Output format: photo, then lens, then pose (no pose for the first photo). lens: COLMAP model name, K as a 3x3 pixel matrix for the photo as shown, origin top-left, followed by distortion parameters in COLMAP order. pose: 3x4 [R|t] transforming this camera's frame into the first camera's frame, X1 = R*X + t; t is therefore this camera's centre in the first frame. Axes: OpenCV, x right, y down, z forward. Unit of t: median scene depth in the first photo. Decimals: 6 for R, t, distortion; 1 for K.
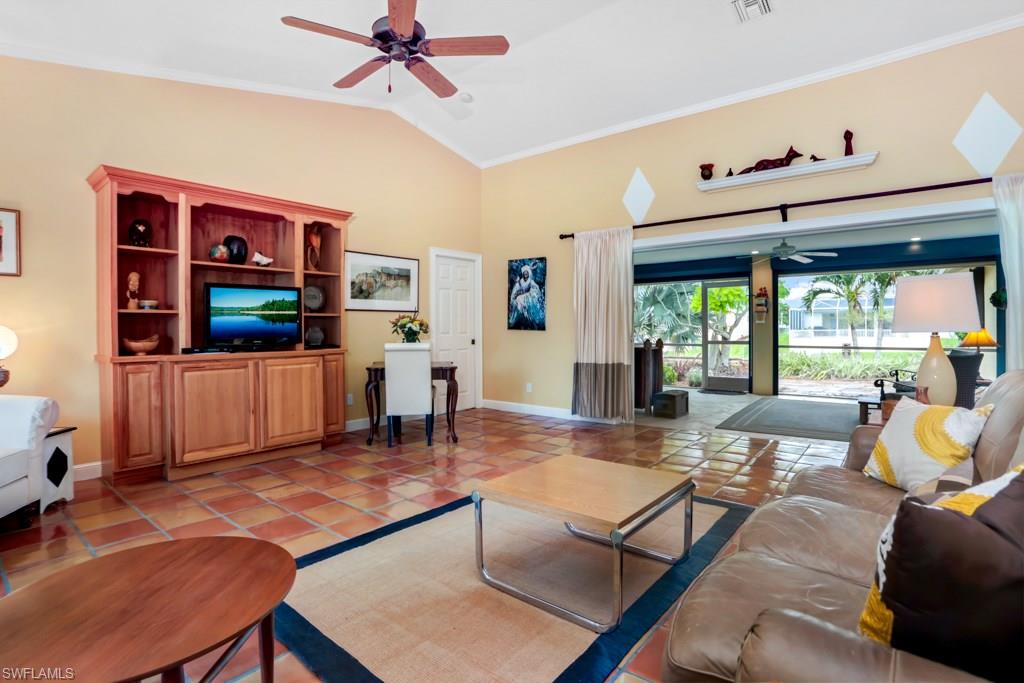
lens RADIAL K [[498.9, 0, 513.3], [0, 498.9, 334.4], [0, 0, 1]] dist [-0.038972, 0.001004]
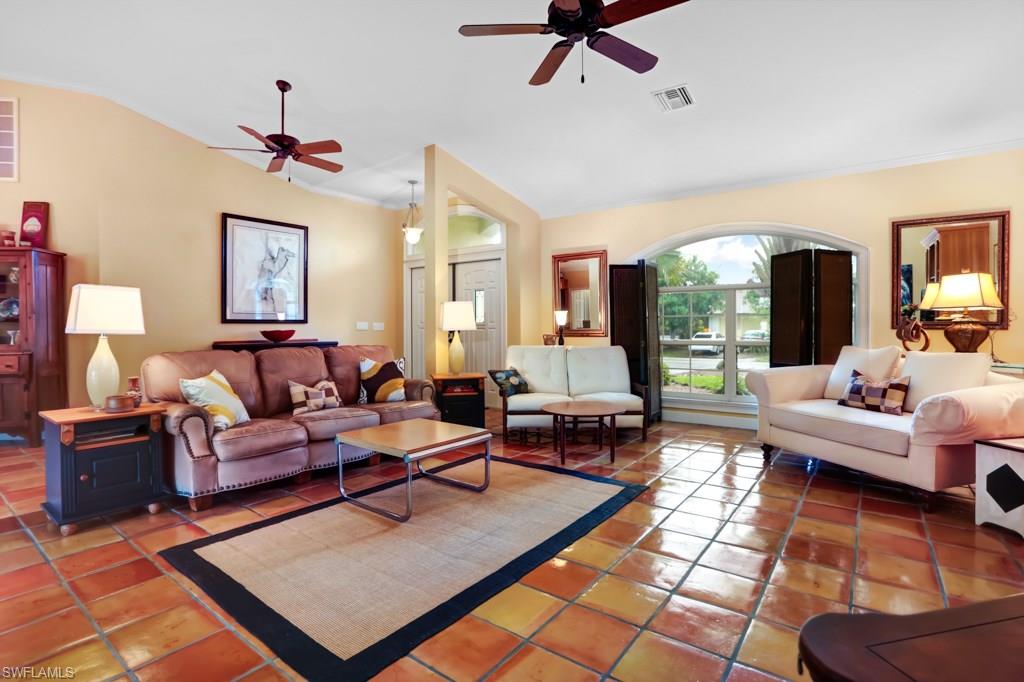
lens RADIAL K [[498.9, 0, 513.3], [0, 498.9, 333.9], [0, 0, 1]] dist [-0.038972, 0.001004]
pose [[-0.998808, 0.009389, -0.047905, -0.044536], [0.008030, 0.999562, 0.028485, -0.017185], [0.048151, 0.028066, -0.998446, 1.373443]]
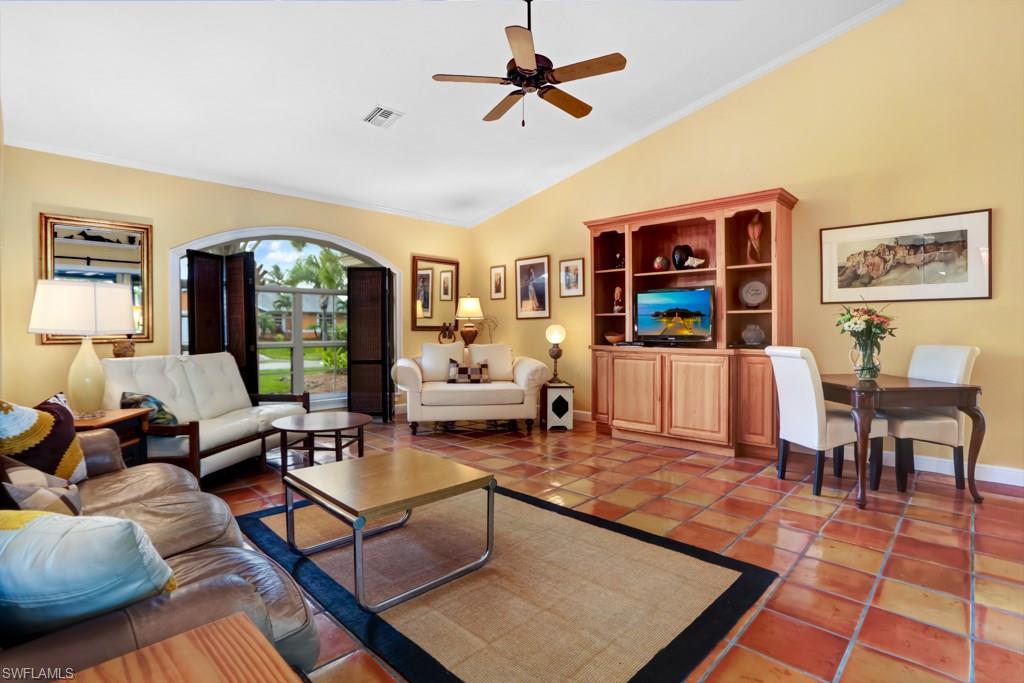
lens RADIAL K [[498.9, 0, 513.3], [0, 498.9, 334.4], [0, 0, 1]] dist [-0.038972, 0.001004]
pose [[-0.074762, 0.016891, -0.997058, 0.649502], [-0.010255, 0.999791, 0.017706, -0.011018], [0.997149, 0.011548, -0.074573, 0.744531]]
